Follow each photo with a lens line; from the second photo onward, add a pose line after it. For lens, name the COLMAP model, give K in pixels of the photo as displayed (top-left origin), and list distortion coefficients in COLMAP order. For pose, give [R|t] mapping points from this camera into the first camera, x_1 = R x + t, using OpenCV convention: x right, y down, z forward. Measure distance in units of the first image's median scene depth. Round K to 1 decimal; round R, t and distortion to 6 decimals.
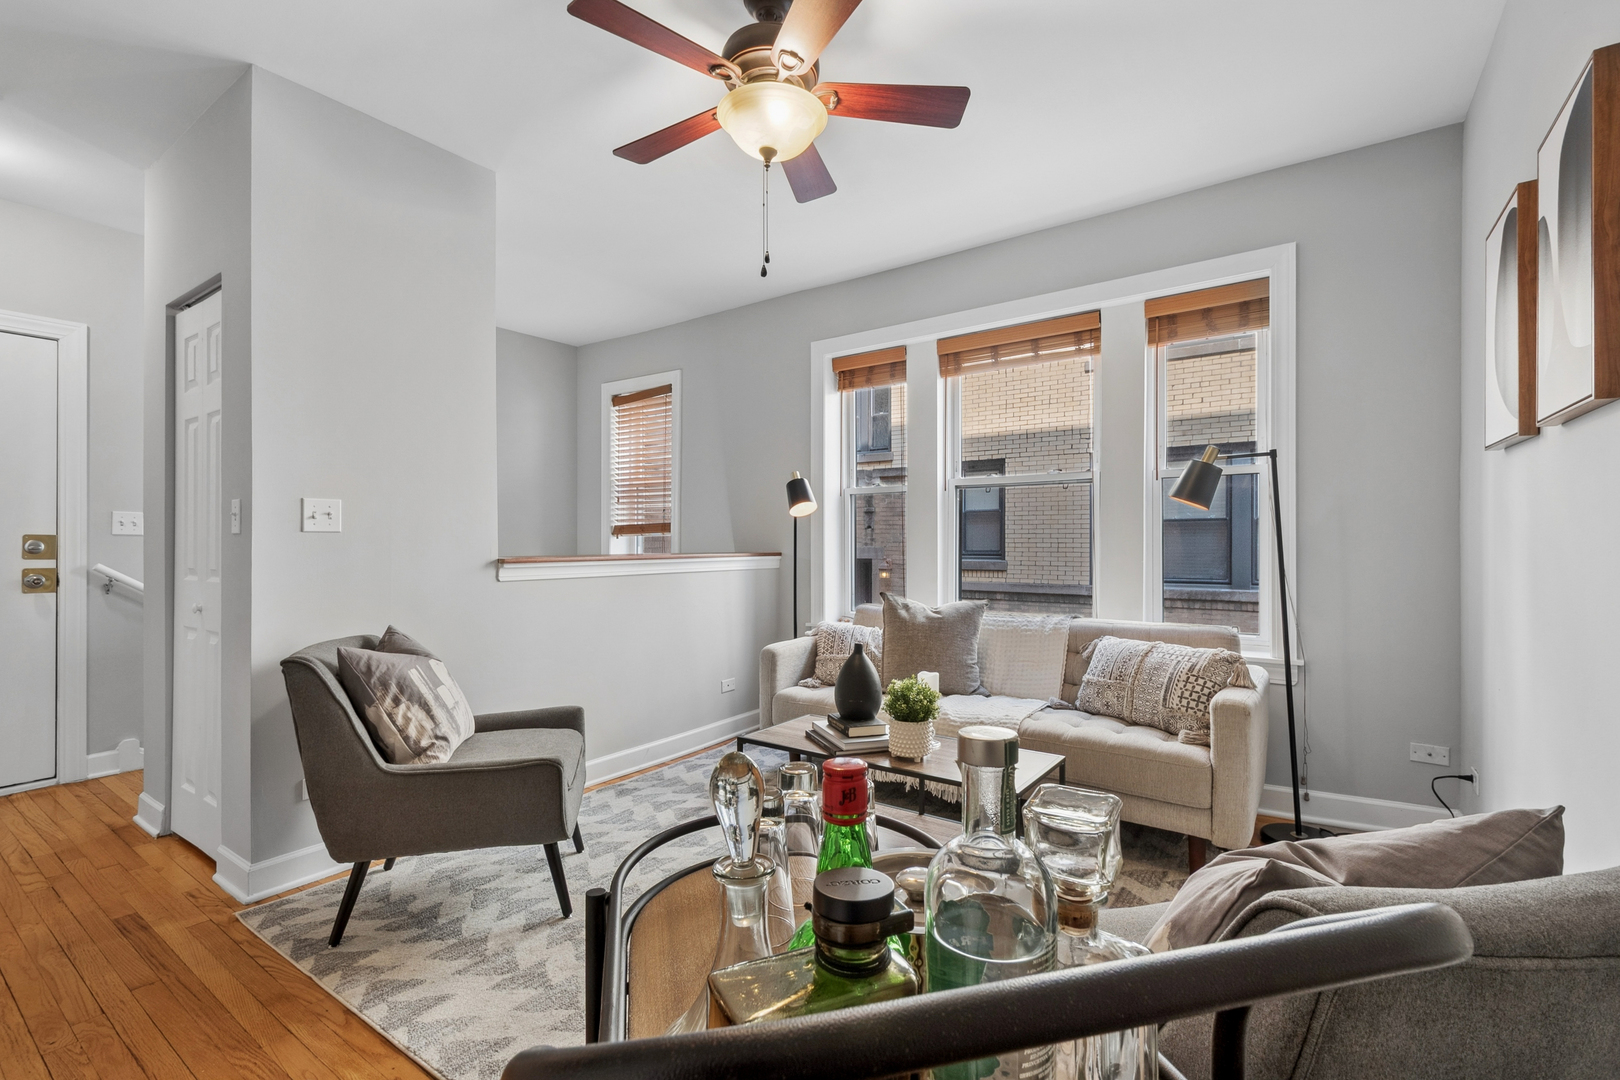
lens RADIAL K [[716.7, 0, 815.4], [0, 716.7, 539.0], [0, 0, 1]] dist [0.003881, 0.000847]
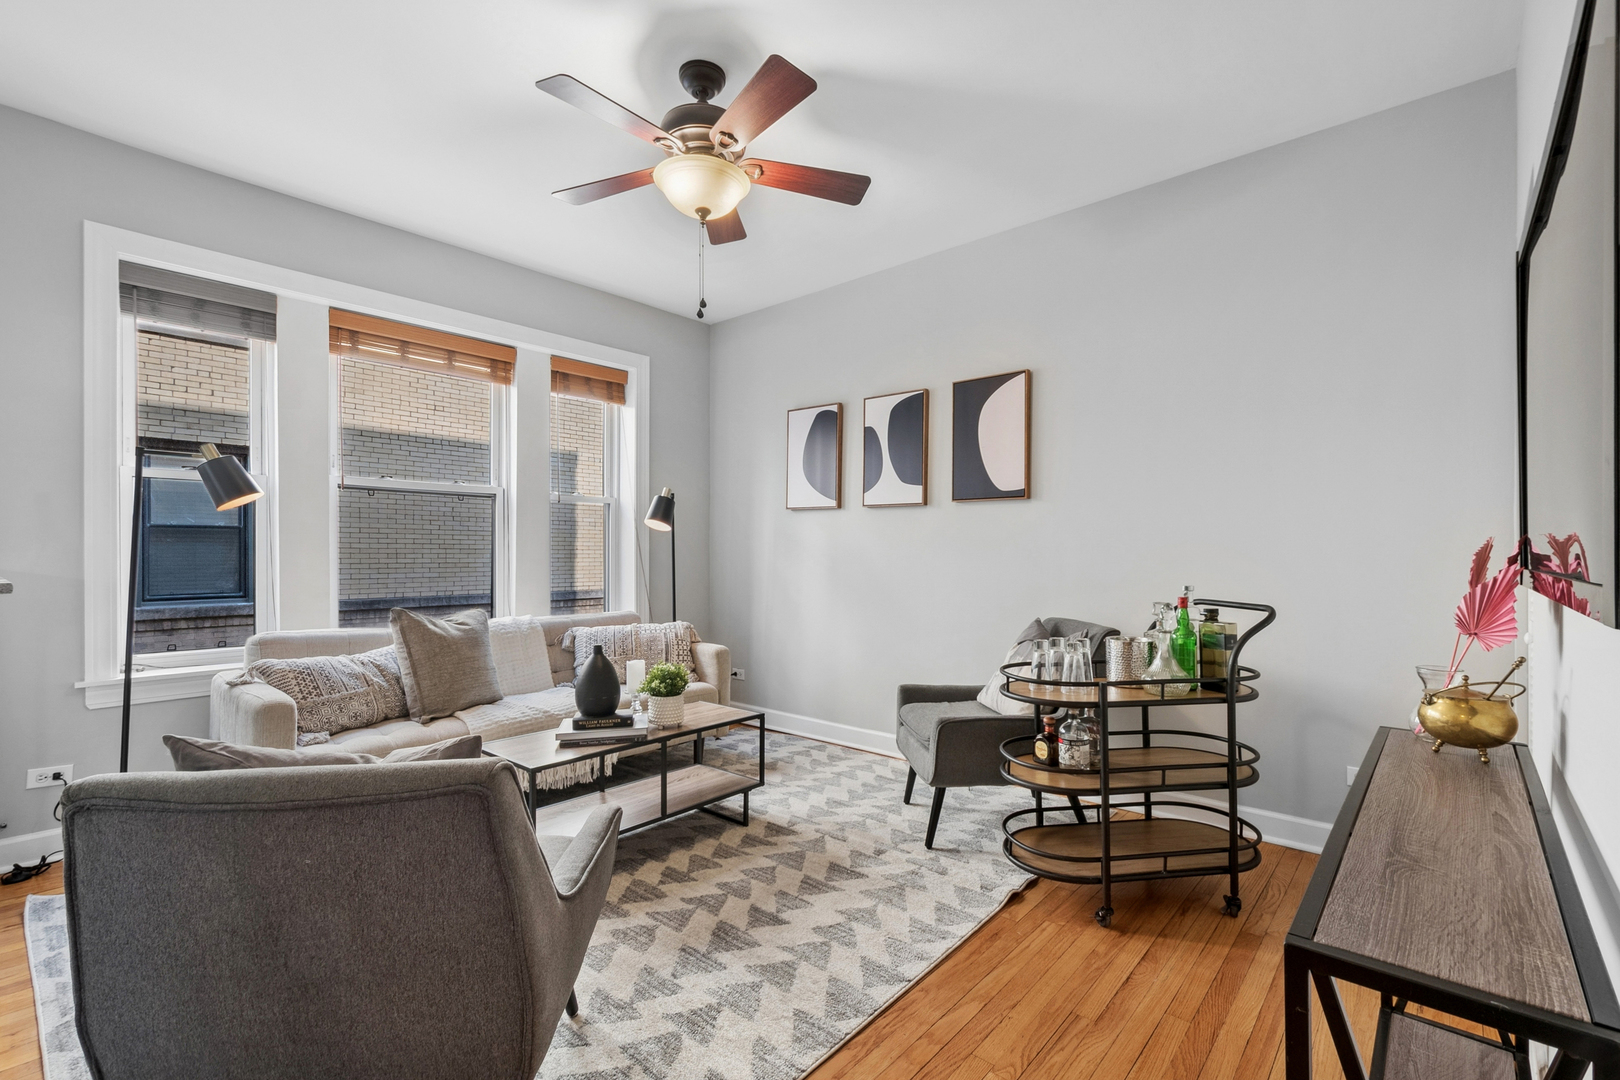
lens RADIAL K [[716.7, 0, 818.7], [0, 716.7, 555.0], [0, 0, 1]] dist [0.003881, 0.000847]
pose [[0.111686, 0.000187, 0.993743, -0.686410], [-0.006623, 0.999978, 0.000556, 0.006398], [-0.993721, -0.006643, 0.111685, 0.393453]]
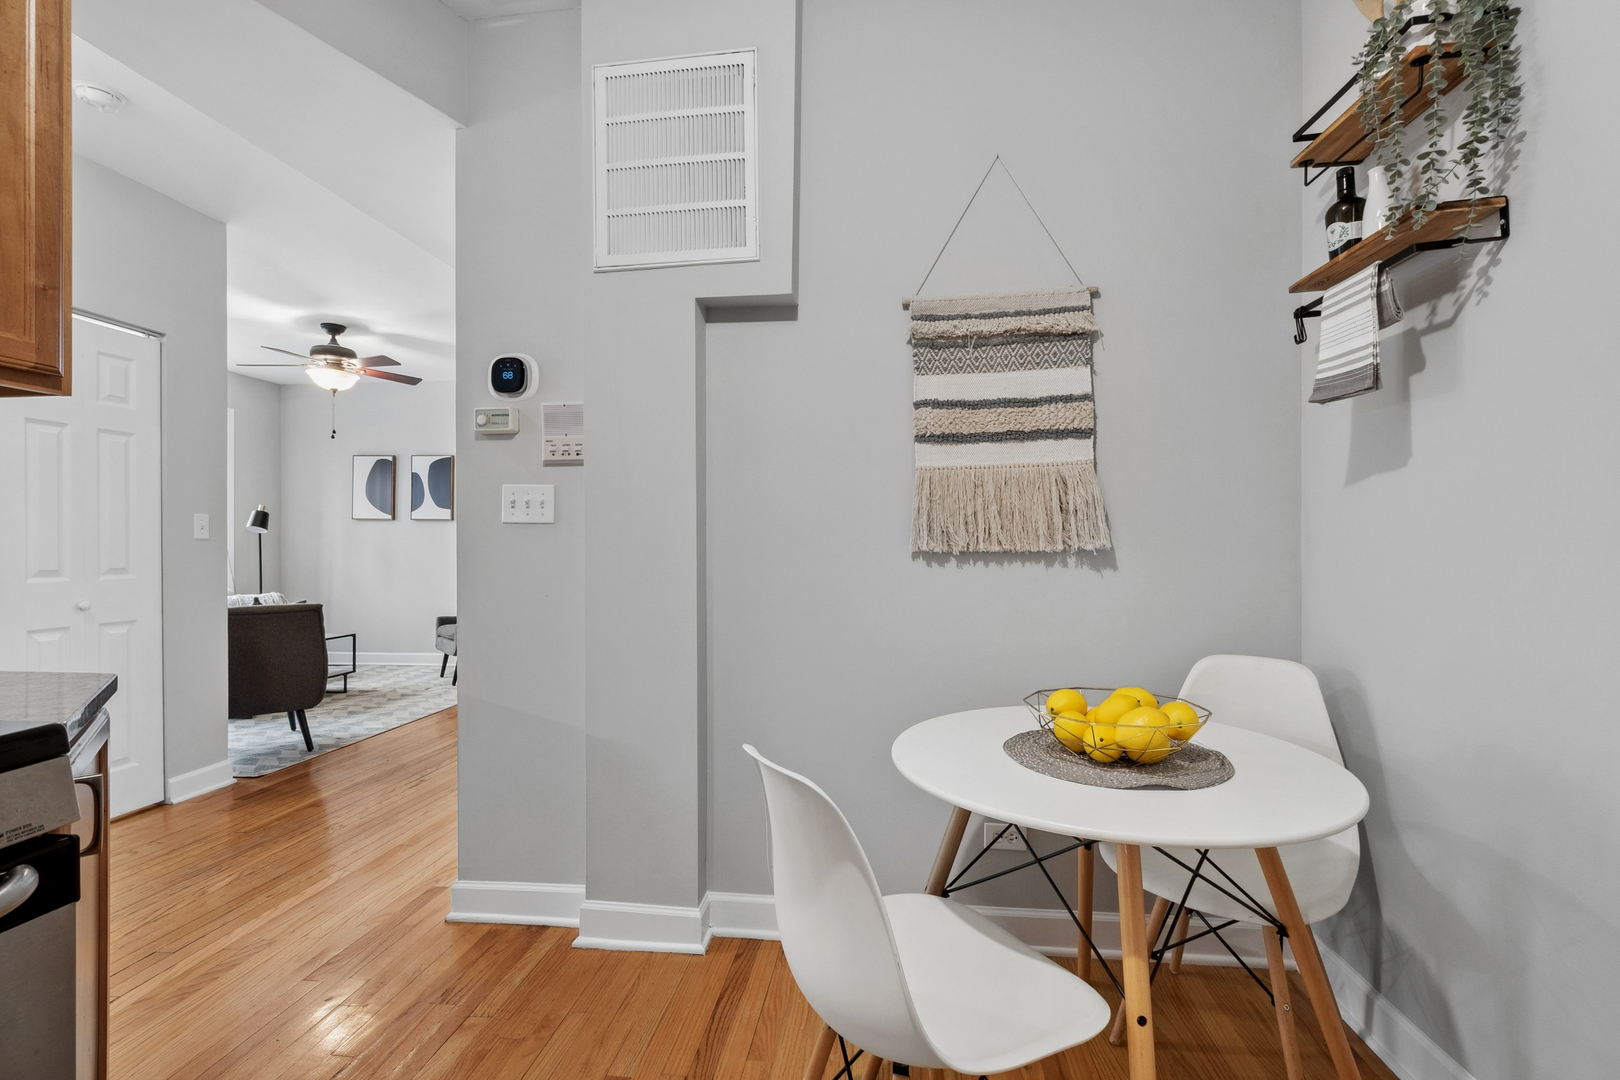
lens RADIAL K [[716.7, 0, 829.7], [0, 716.7, 542.3], [0, 0, 1]] dist [0.003881, 0.000847]
pose [[-0.489044, 0.009125, 0.872211, -1.759311], [0.005080, 0.999958, -0.007613, 0.009976], [-0.872244, 0.000707, -0.489070, 0.413810]]
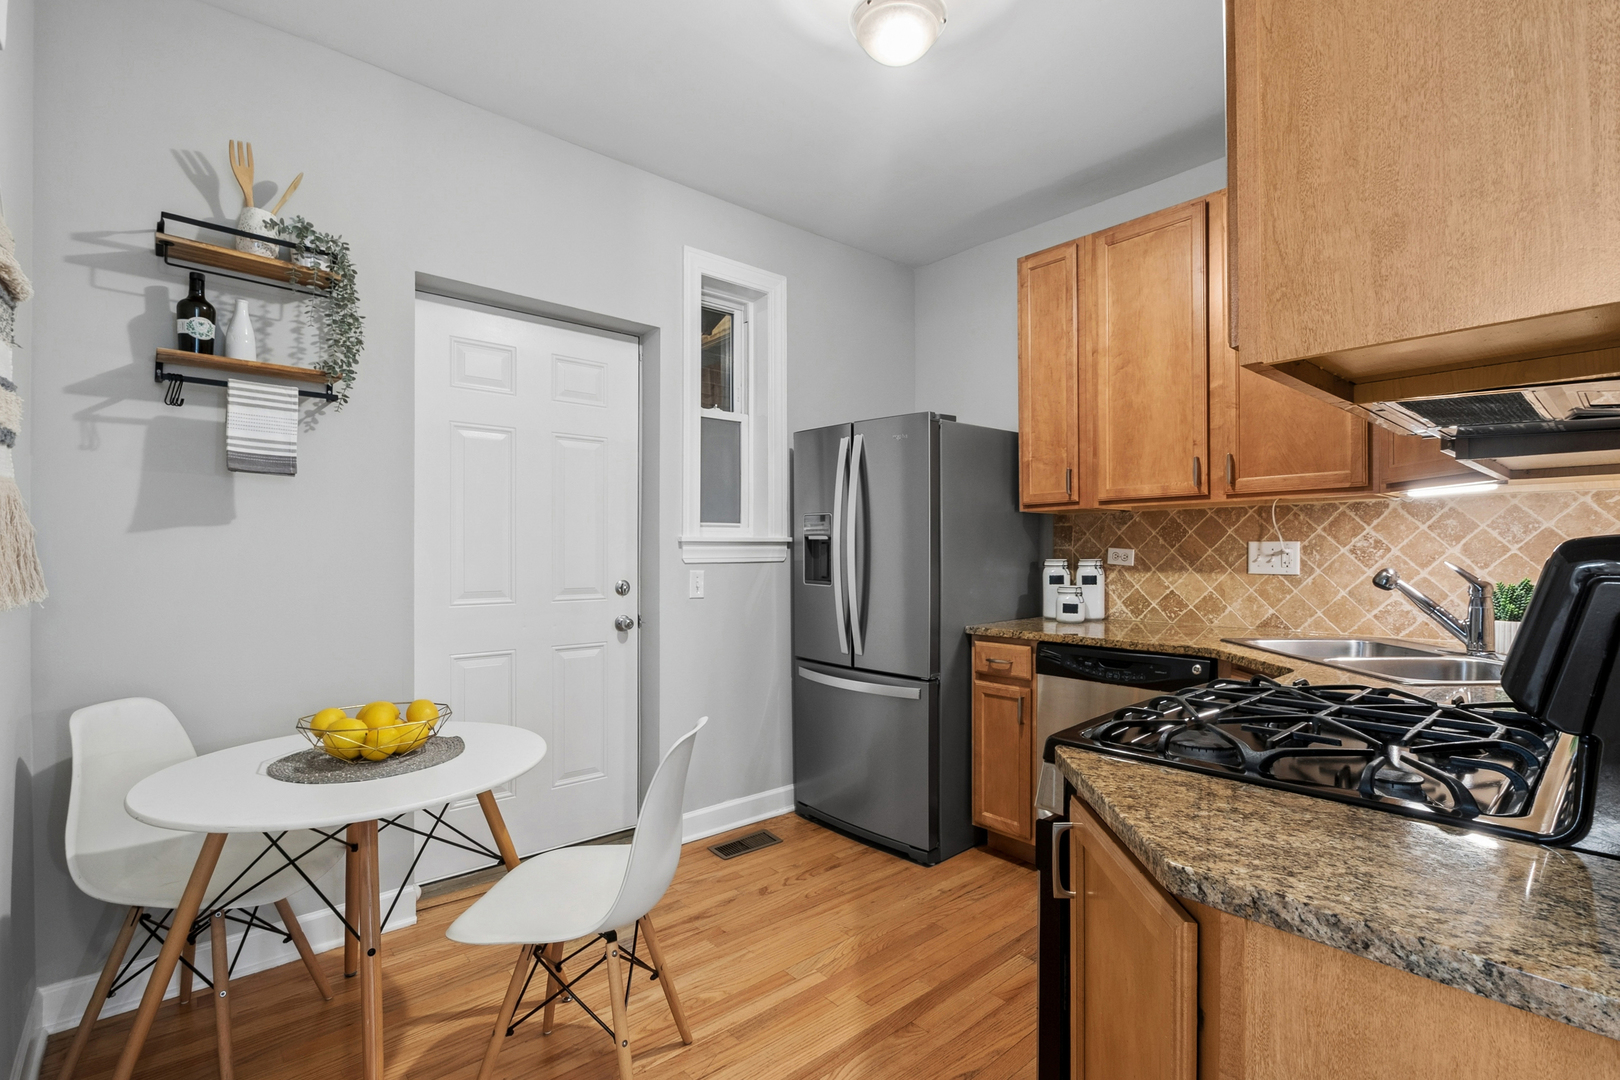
lens RADIAL K [[716.7, 0, 834.1], [0, 716.7, 556.2], [0, 0, 1]] dist [0.003881, 0.000847]
pose [[-0.217663, 0.010465, -0.975968, -1.097973], [0.007026, 0.999933, 0.009155, -0.013614], [0.975999, -0.004865, -0.217722, 0.499546]]
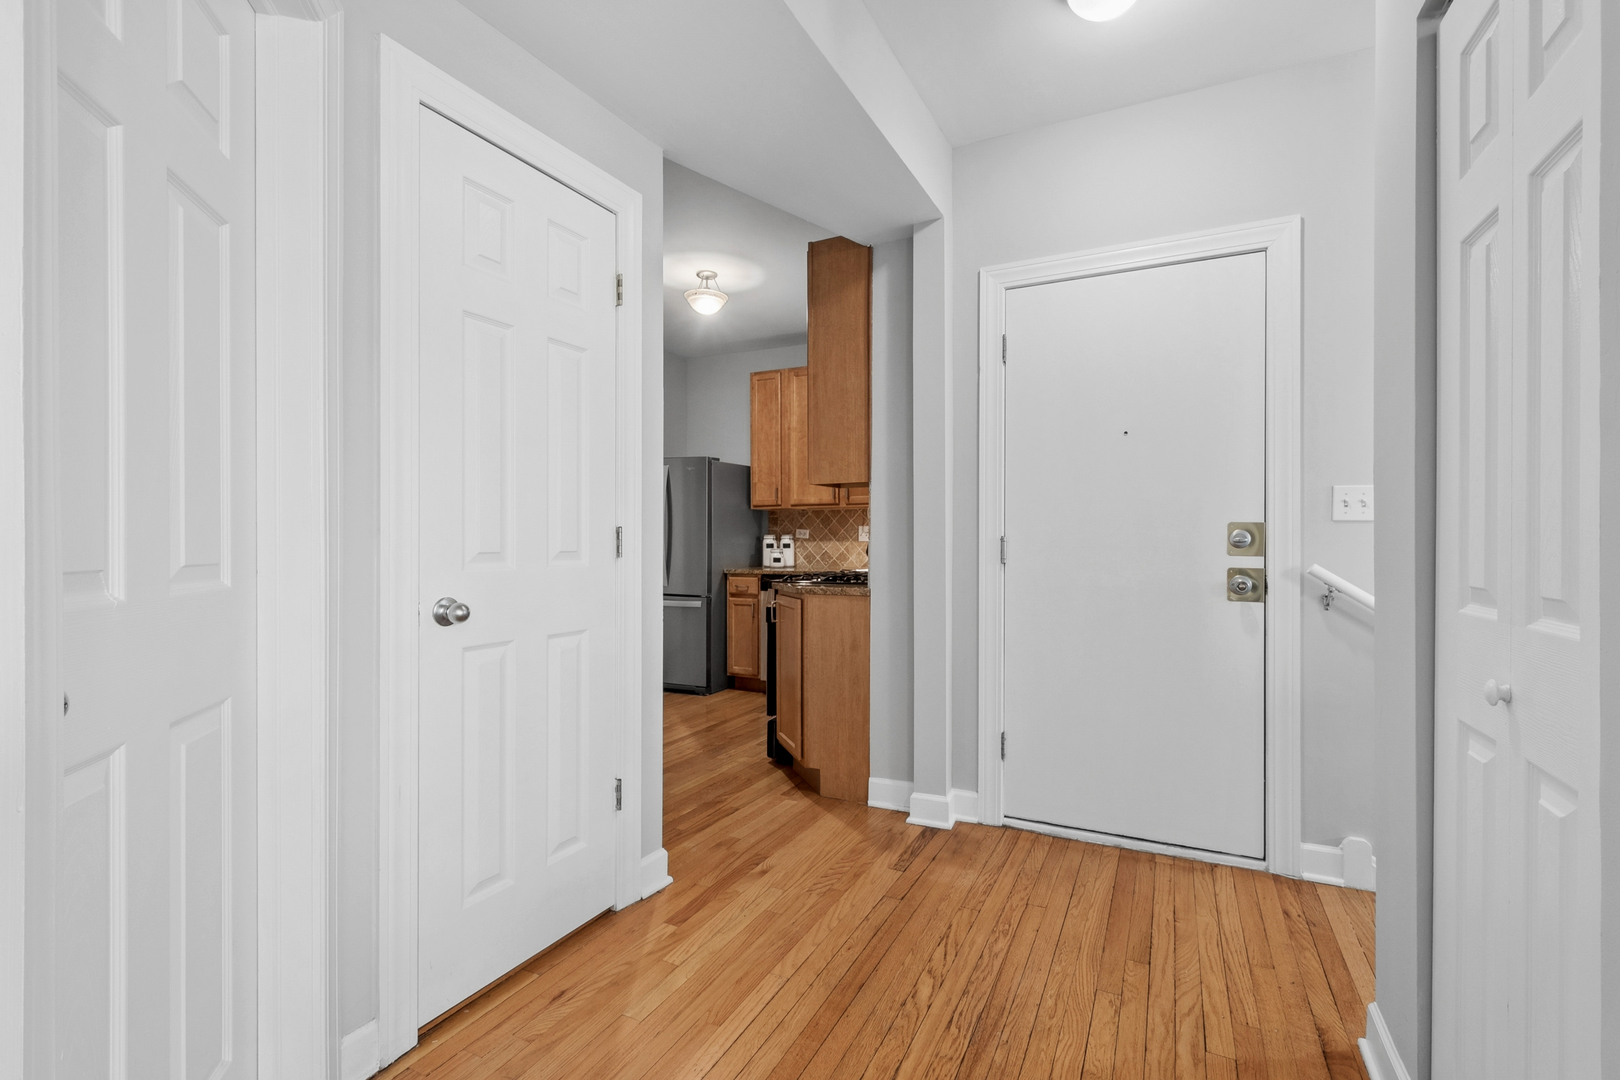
lens RADIAL K [[716.7, 0, 817.8], [0, 716.7, 539.9], [0, 0, 1]] dist [0.003881, 0.000847]
pose [[0.153567, 0.000560, -0.988138, -0.398287], [0.002689, 0.999996, 0.000985, 0.009562], [0.988135, -0.002808, 0.153565, 0.432393]]
